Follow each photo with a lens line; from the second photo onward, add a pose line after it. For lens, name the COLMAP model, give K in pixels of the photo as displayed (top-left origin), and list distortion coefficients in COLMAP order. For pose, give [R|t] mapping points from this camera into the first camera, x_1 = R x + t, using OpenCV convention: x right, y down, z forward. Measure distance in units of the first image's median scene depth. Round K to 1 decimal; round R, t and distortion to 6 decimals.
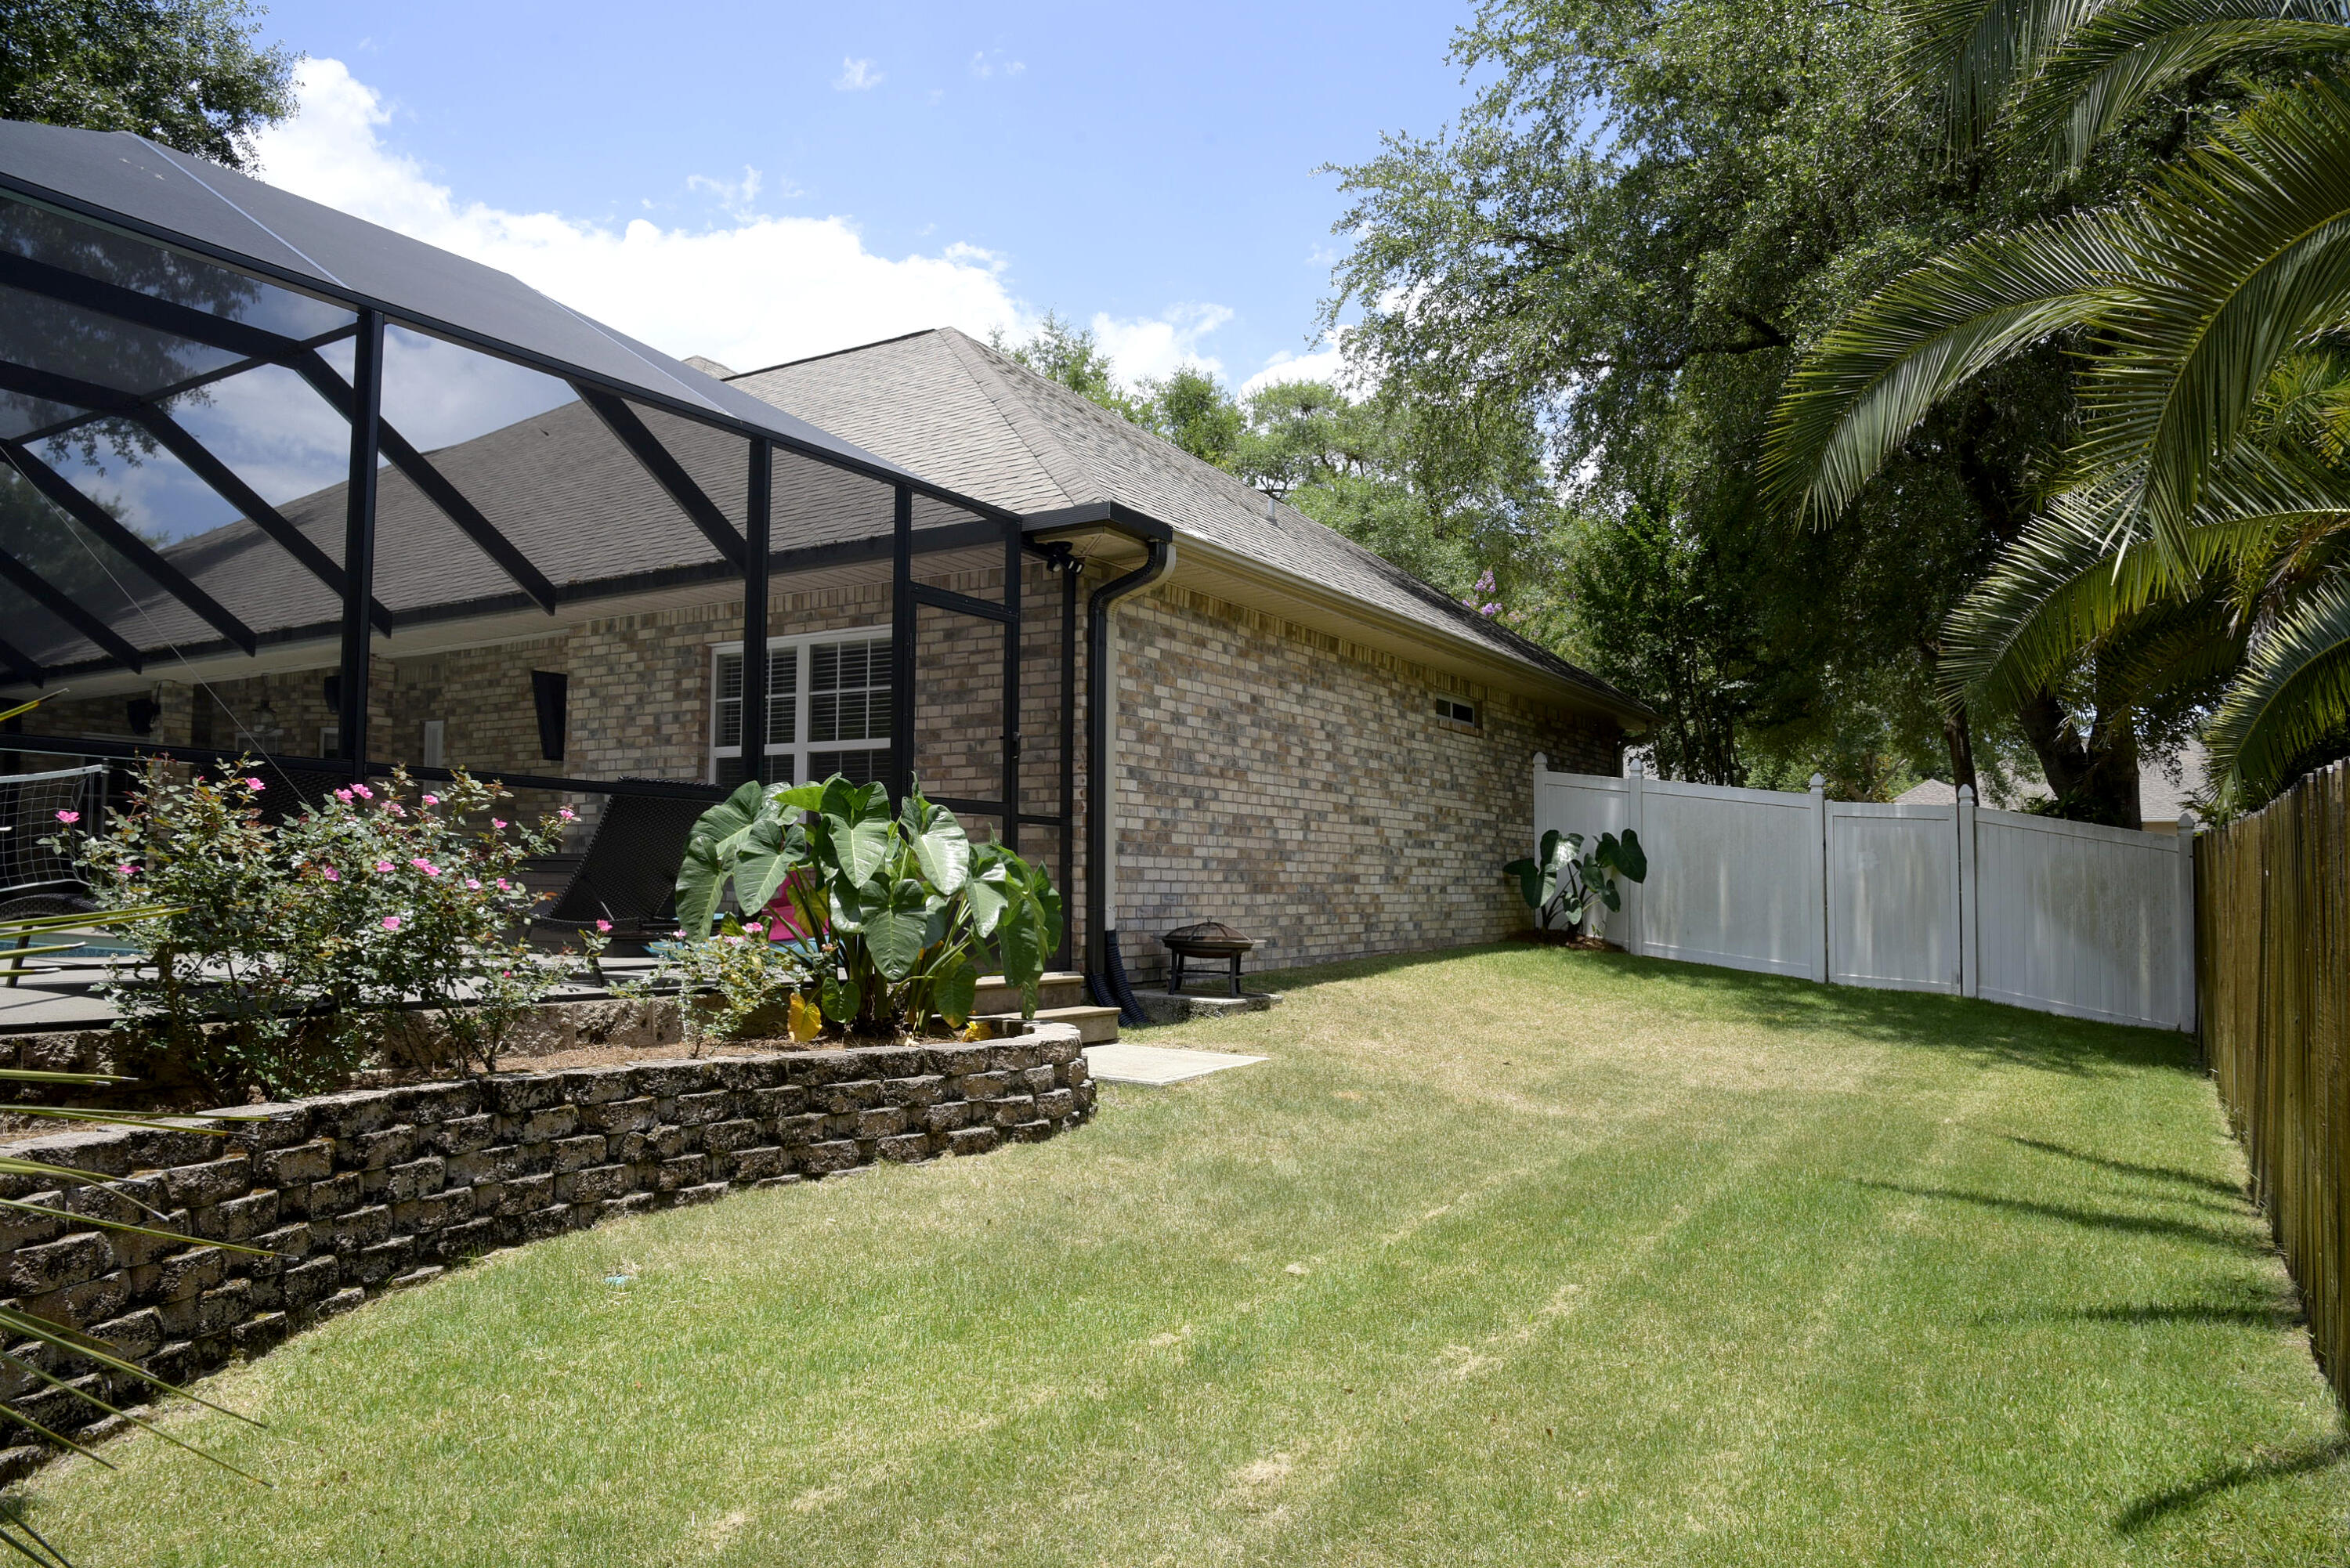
lens RADIAL K [[1601.5, 0, 1175.0], [0, 1601.5, 784.0], [0, 0, 1]] dist [-0.122753, 0.091689]
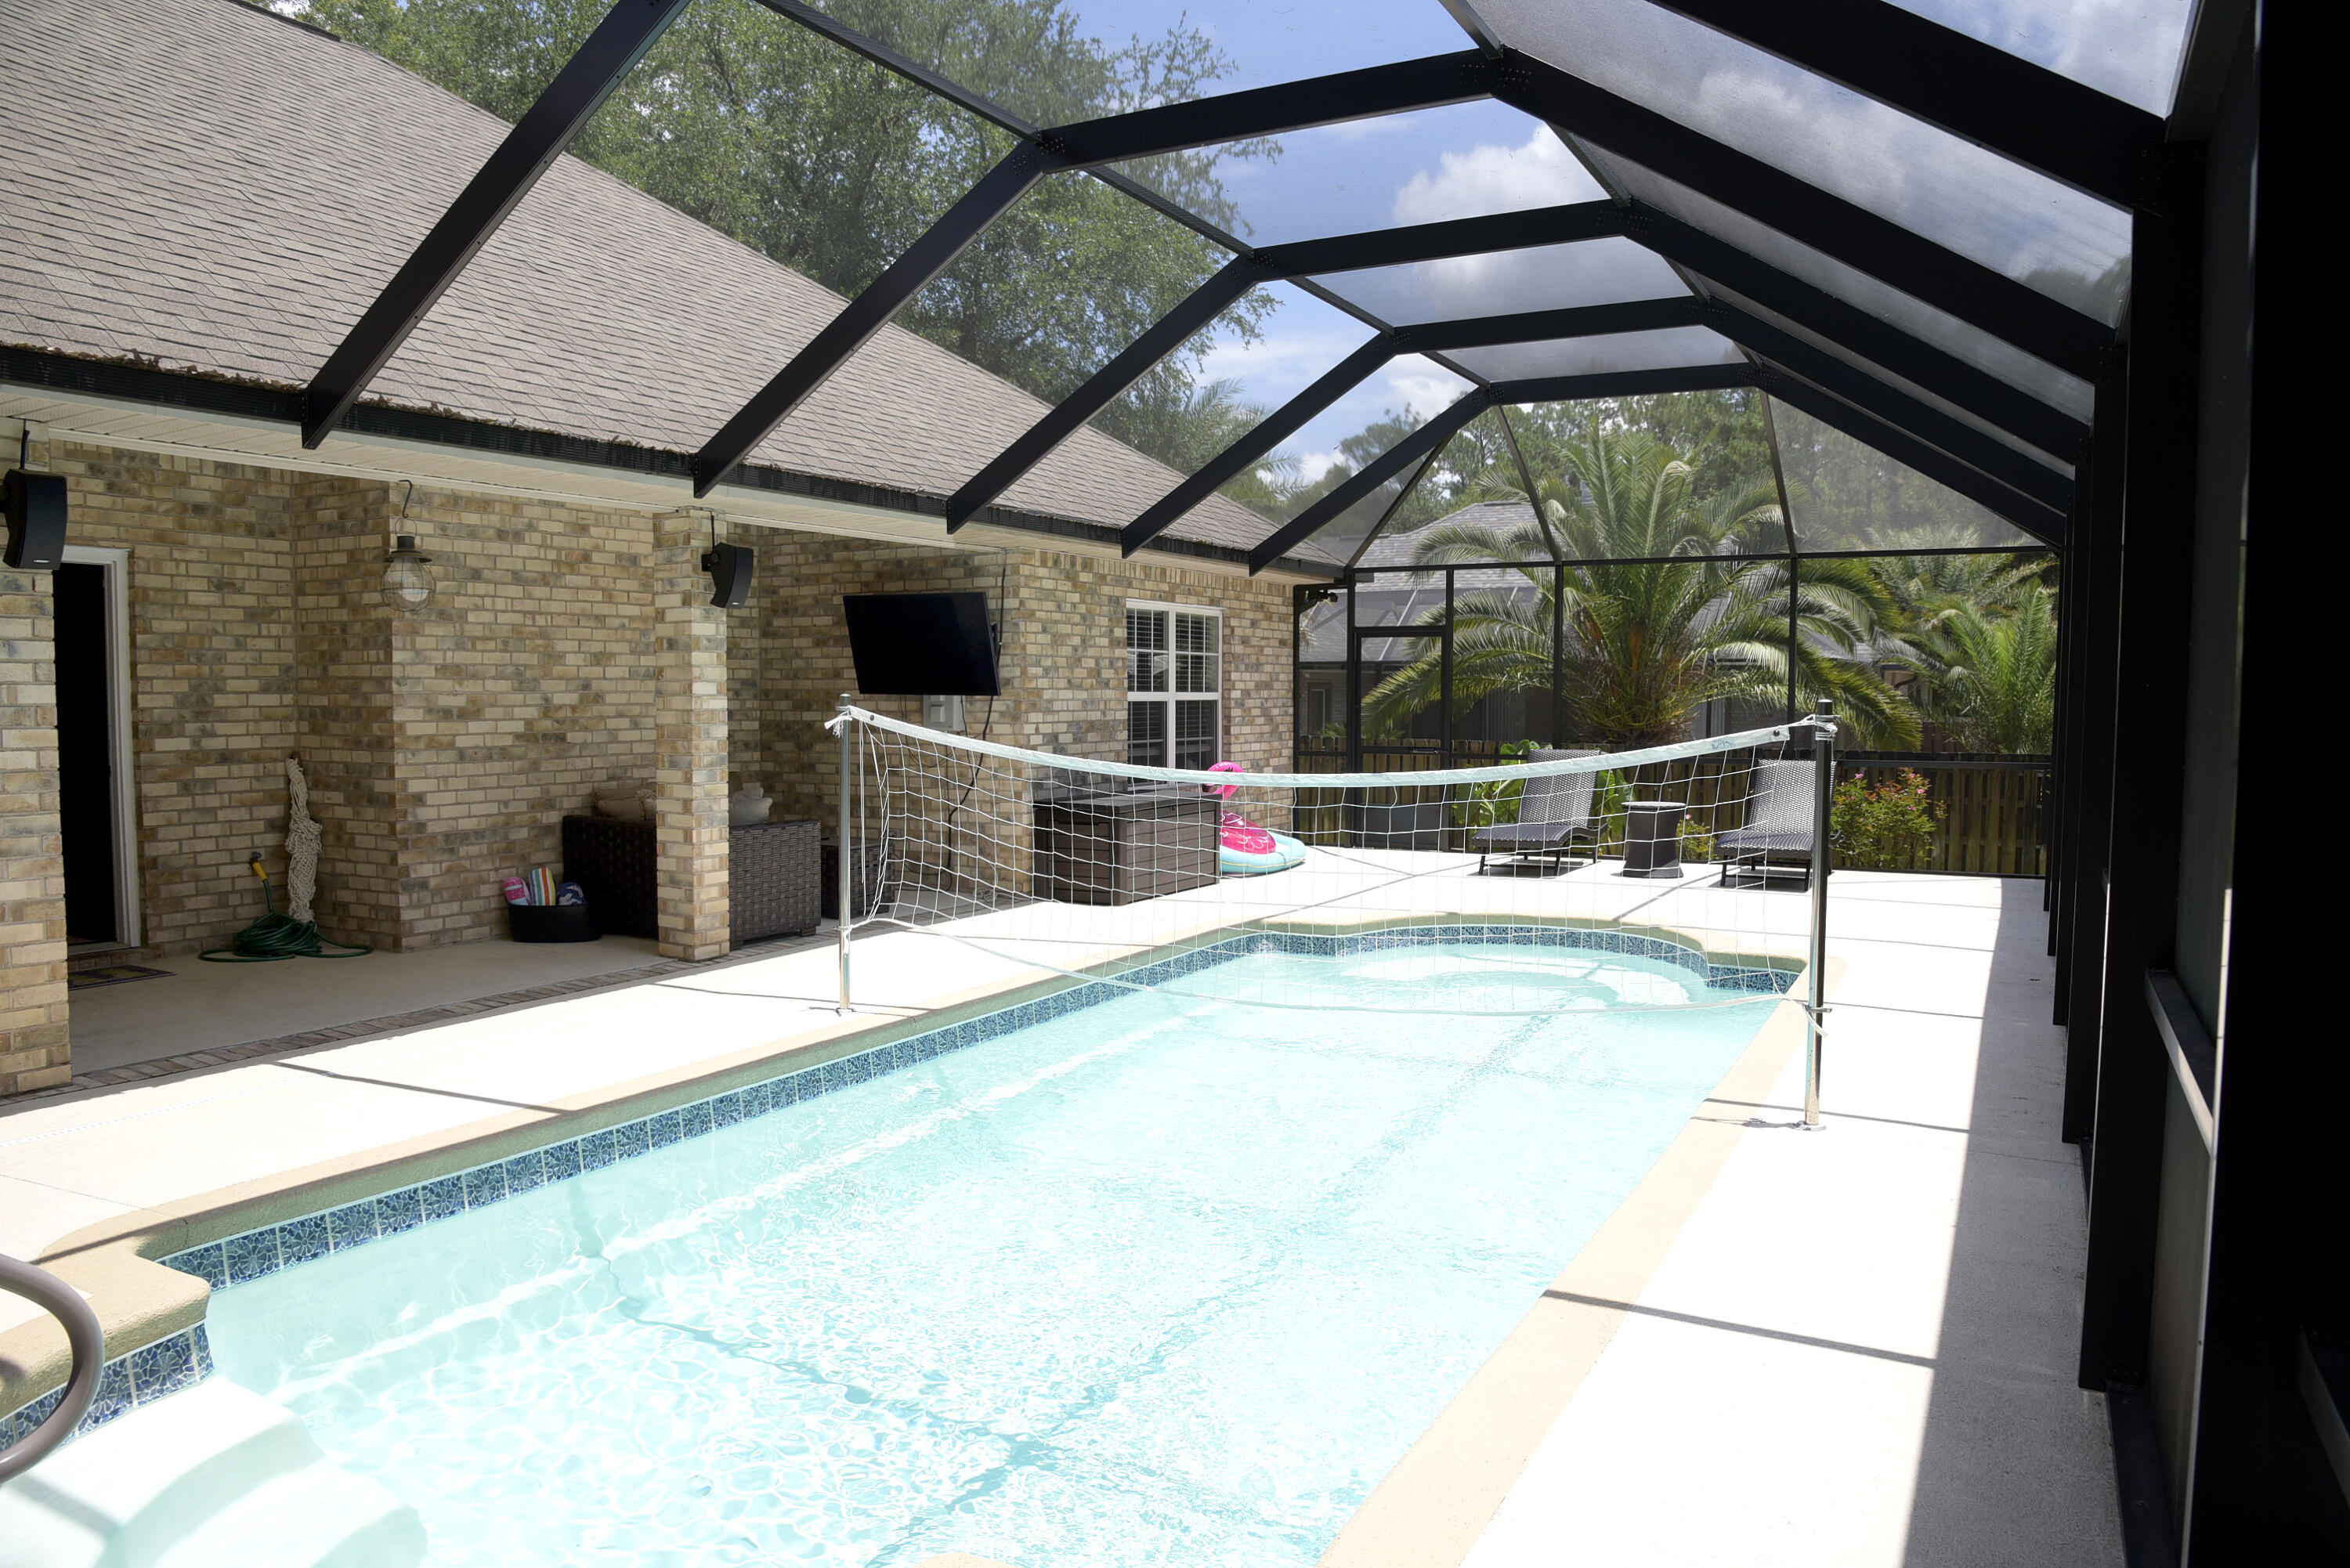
lens RADIAL K [[1601.5, 0, 1175.0], [0, 1601.5, 784.0], [0, 0, 1]] dist [-0.122753, 0.091689]
pose [[-0.045426, -0.067974, 0.996652, -1.371452], [-0.072688, 0.995263, 0.064566, -0.032924], [-0.996320, -0.069511, -0.050151, 0.984716]]
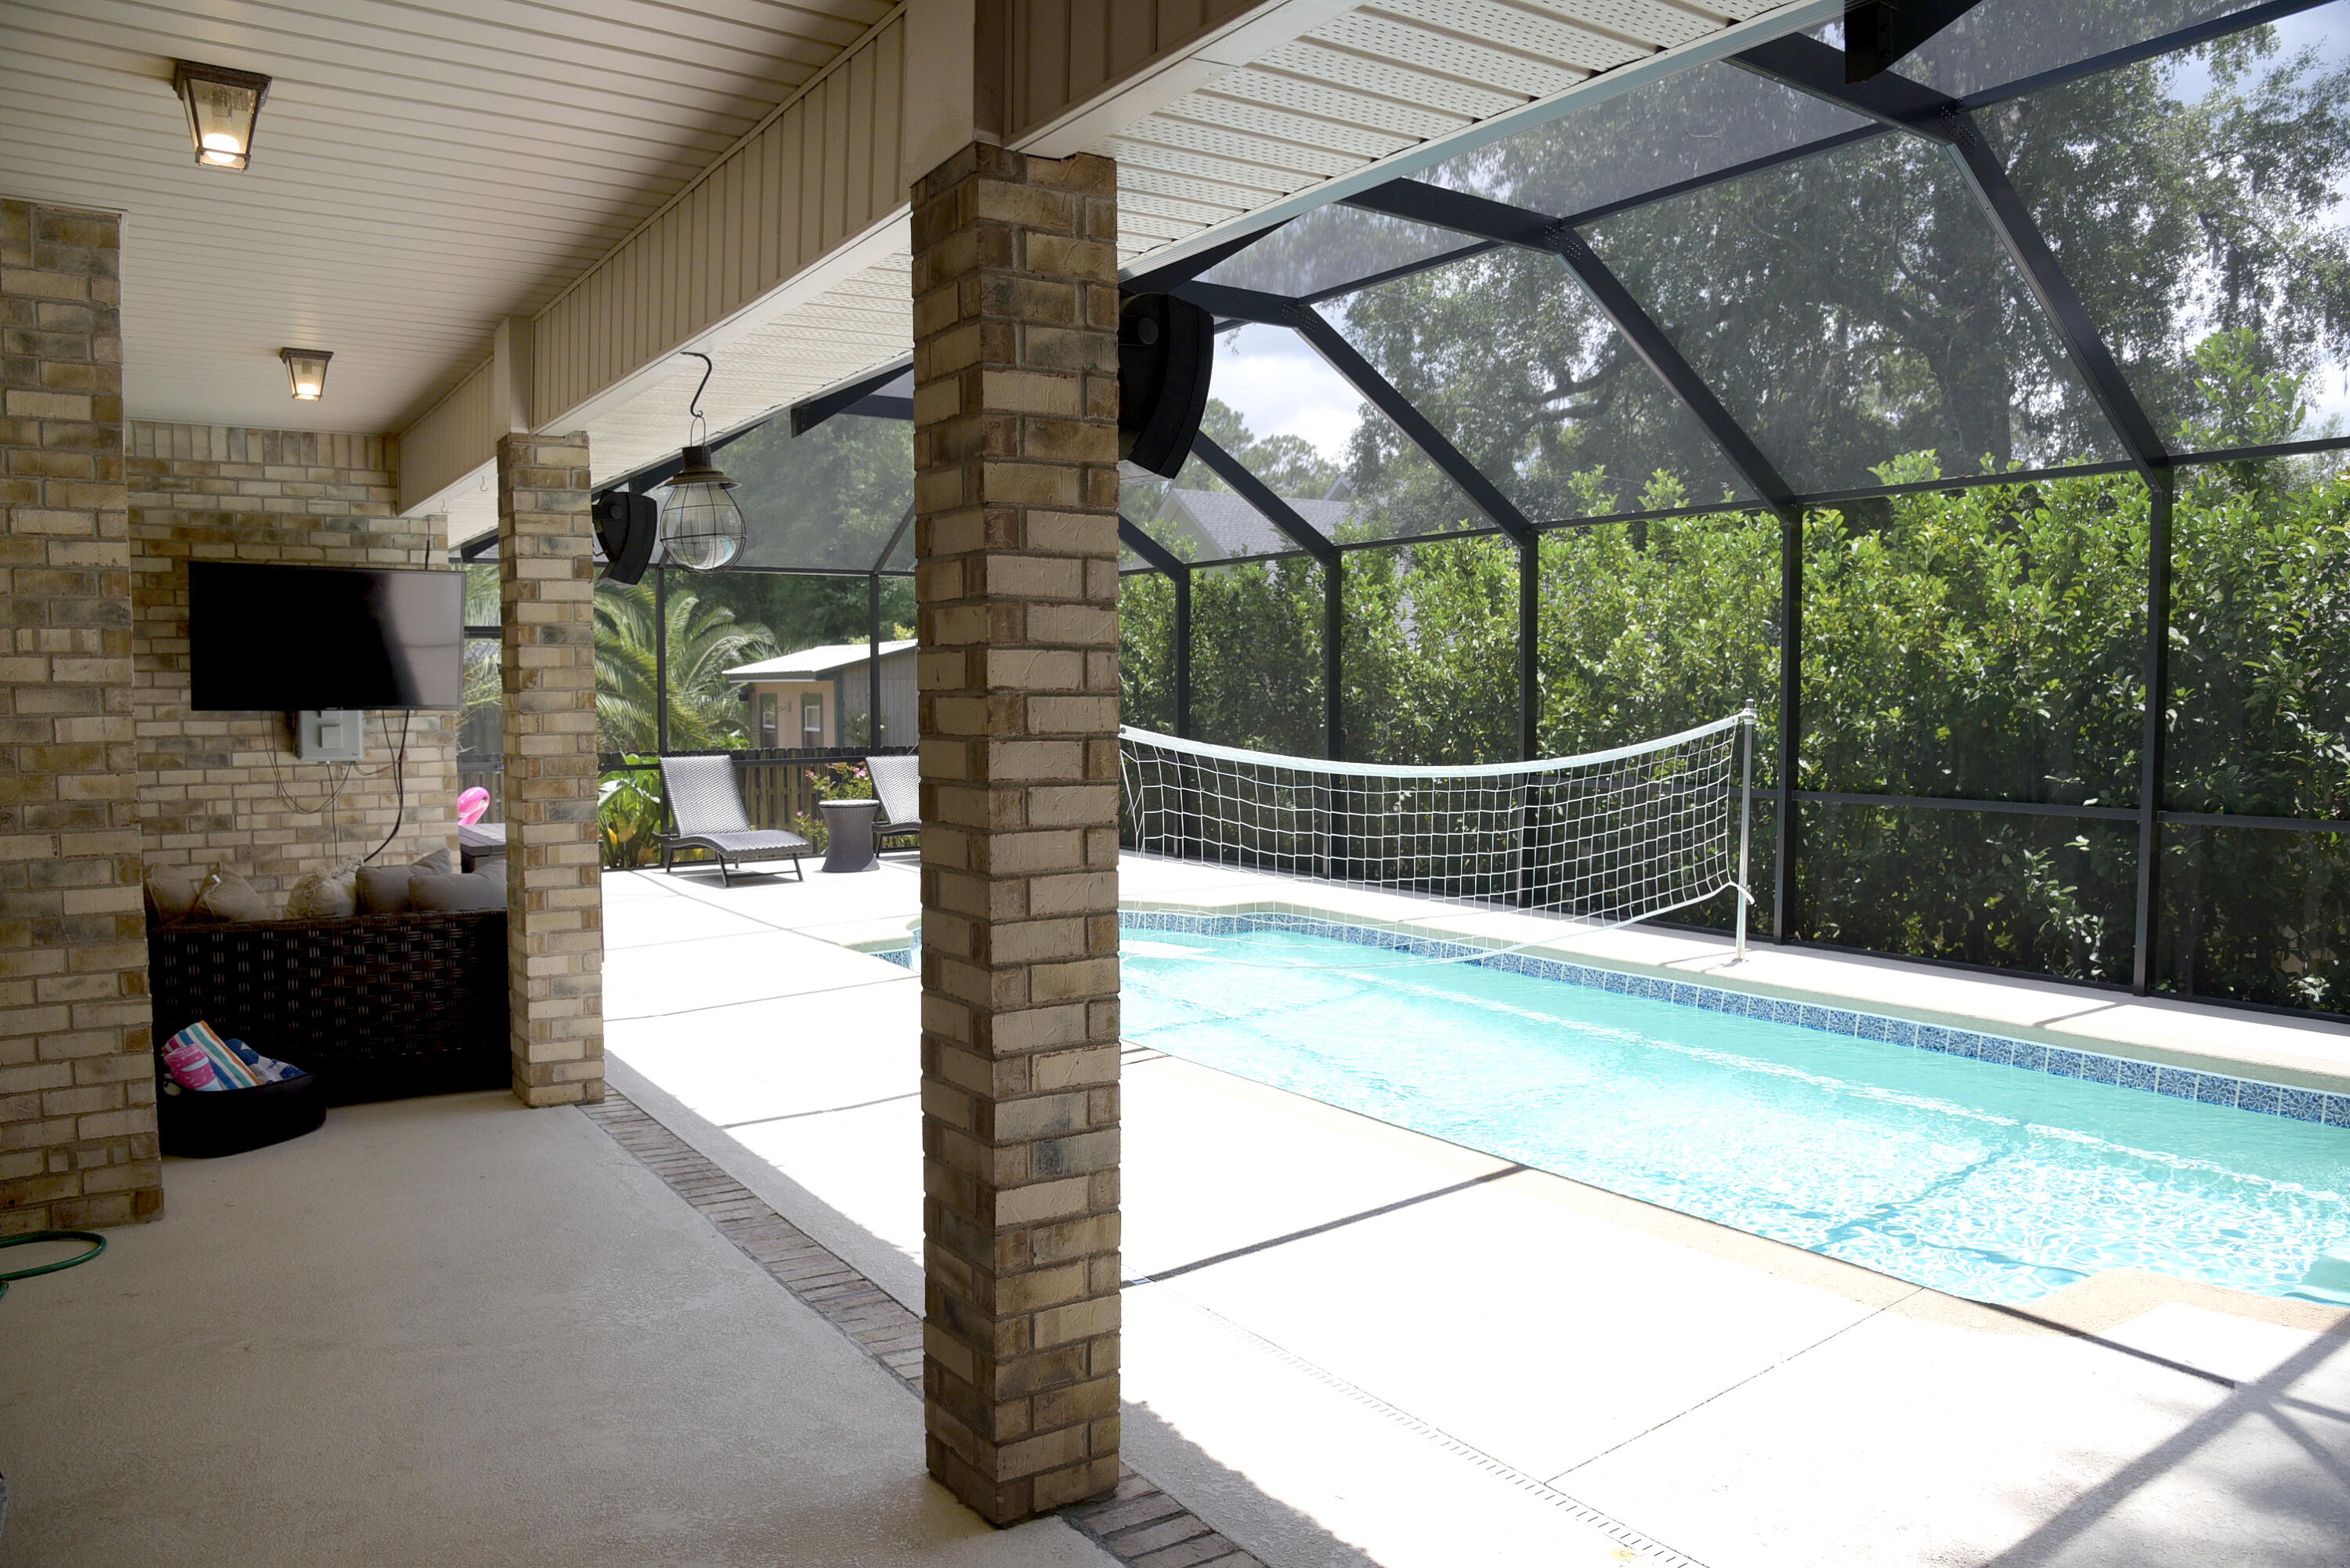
lens RADIAL K [[1601.5, 0, 1175.0], [0, 1601.5, 784.0], [0, 0, 1]] dist [-0.122753, 0.091689]
pose [[-0.914633, -0.028969, 0.403247, -0.994361], [-0.032915, 0.999454, -0.002855, 0.008360], [-0.402944, -0.015884, -0.915087, 1.556077]]
